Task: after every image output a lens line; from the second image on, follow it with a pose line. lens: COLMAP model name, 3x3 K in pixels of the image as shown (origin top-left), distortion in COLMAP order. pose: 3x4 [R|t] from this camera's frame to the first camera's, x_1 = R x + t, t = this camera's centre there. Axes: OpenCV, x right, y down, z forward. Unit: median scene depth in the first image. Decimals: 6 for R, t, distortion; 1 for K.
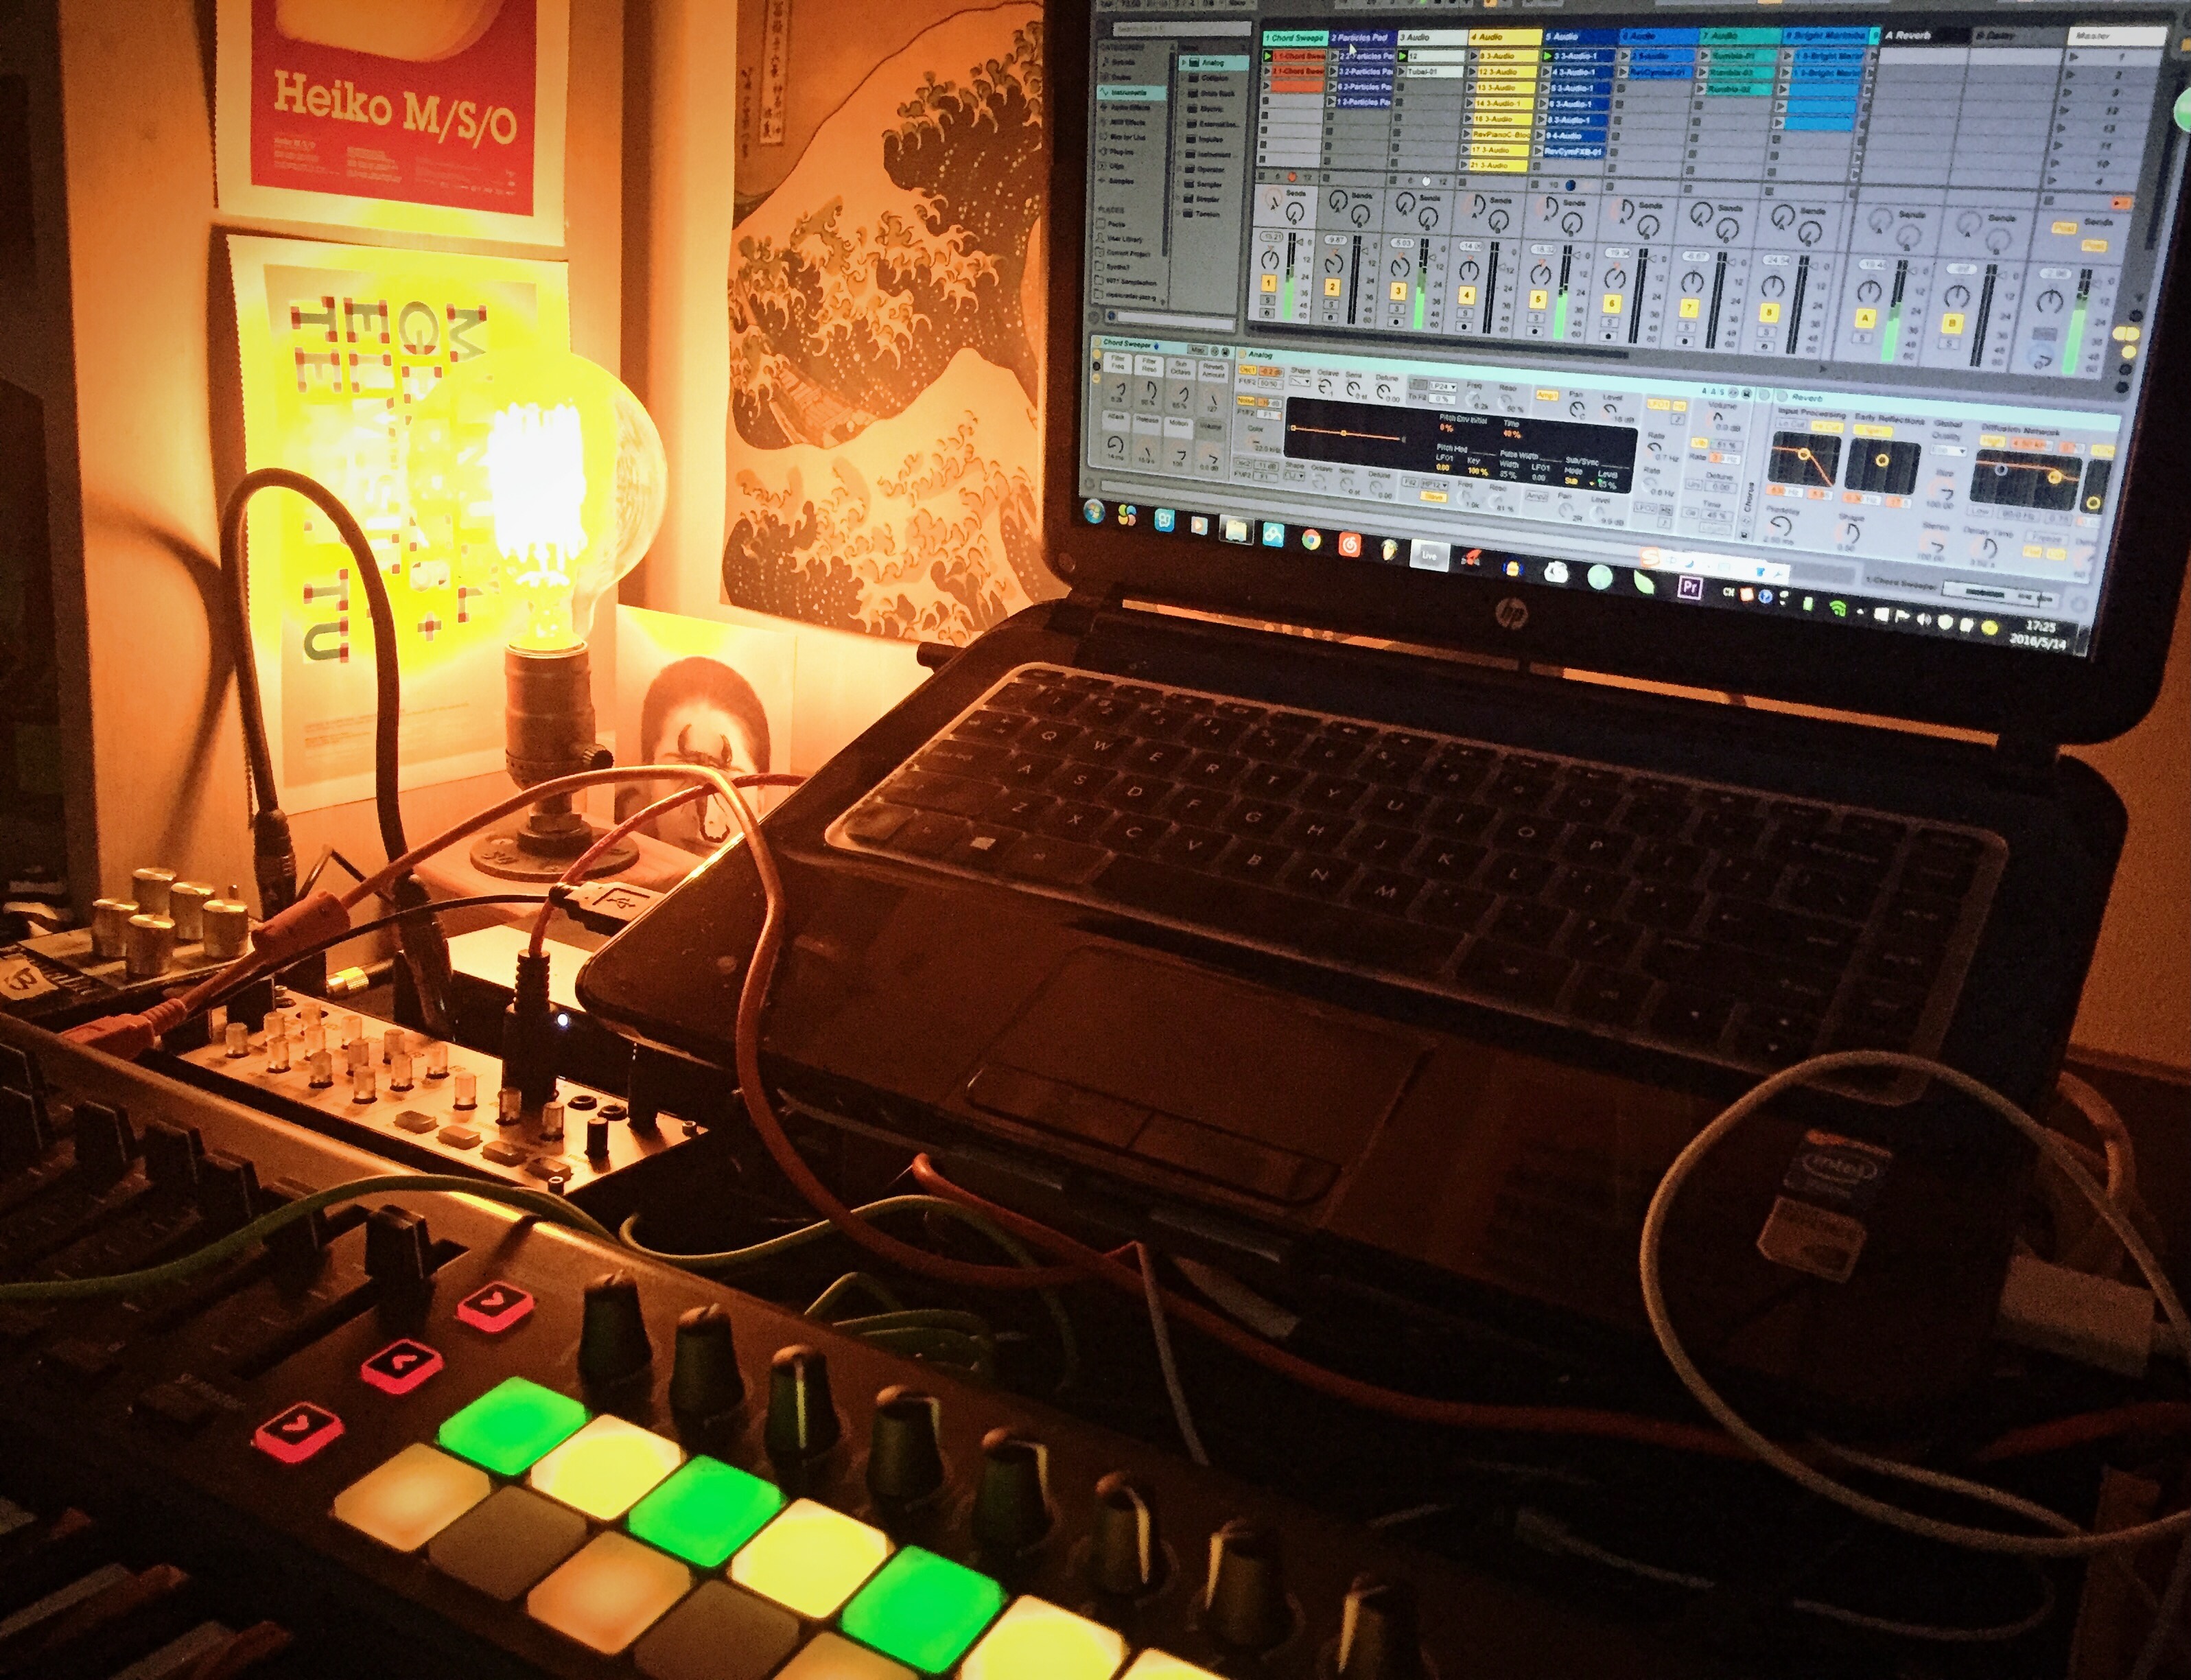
lens RADIAL K [[1930.3, 0, 1101.2], [0, 1930.3, 834.1], [0, 0, 1]] dist [0.045202, -0.017846]
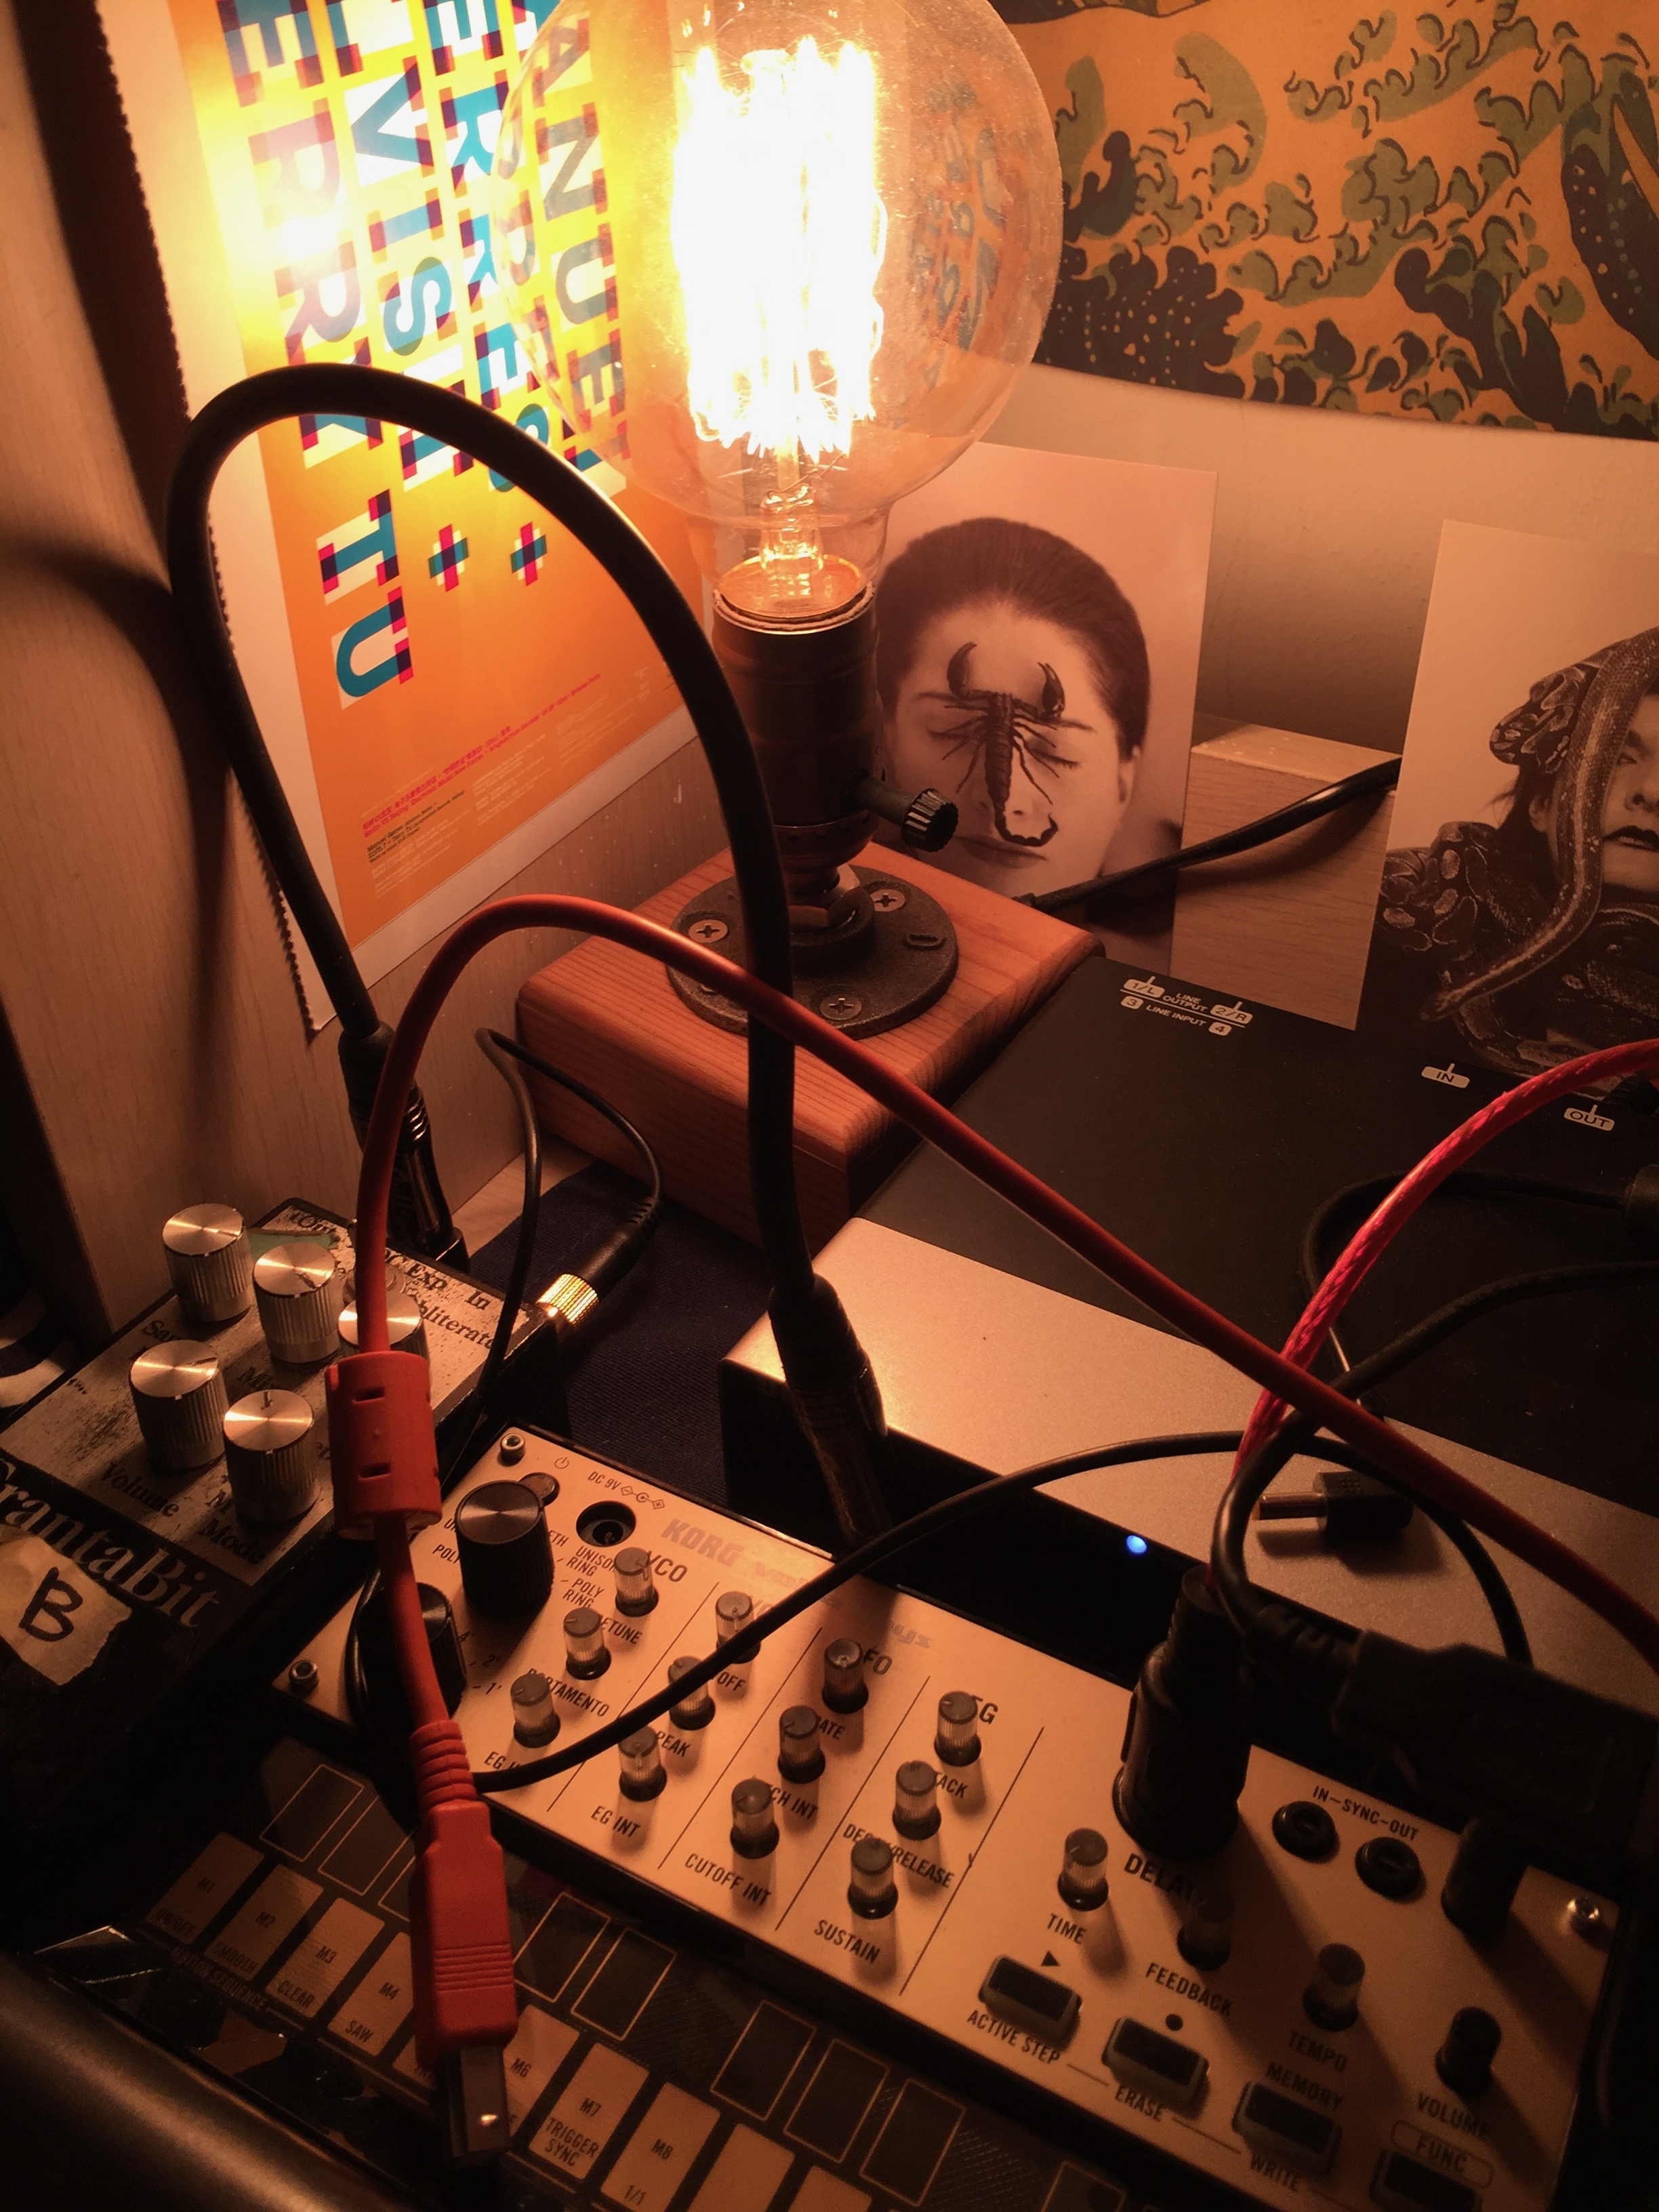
lens RADIAL K [[1946.4, 0, 821.4], [0, 1946.4, 1116.3], [0, 0, 1]] dist [0.037733, -0.057016]
pose [[0.995421, -0.091215, -0.028576, -0.246881], [0.095035, 0.912366, 0.398191, -0.153974], [-0.010249, -0.399084, 0.916857, 0.439705]]
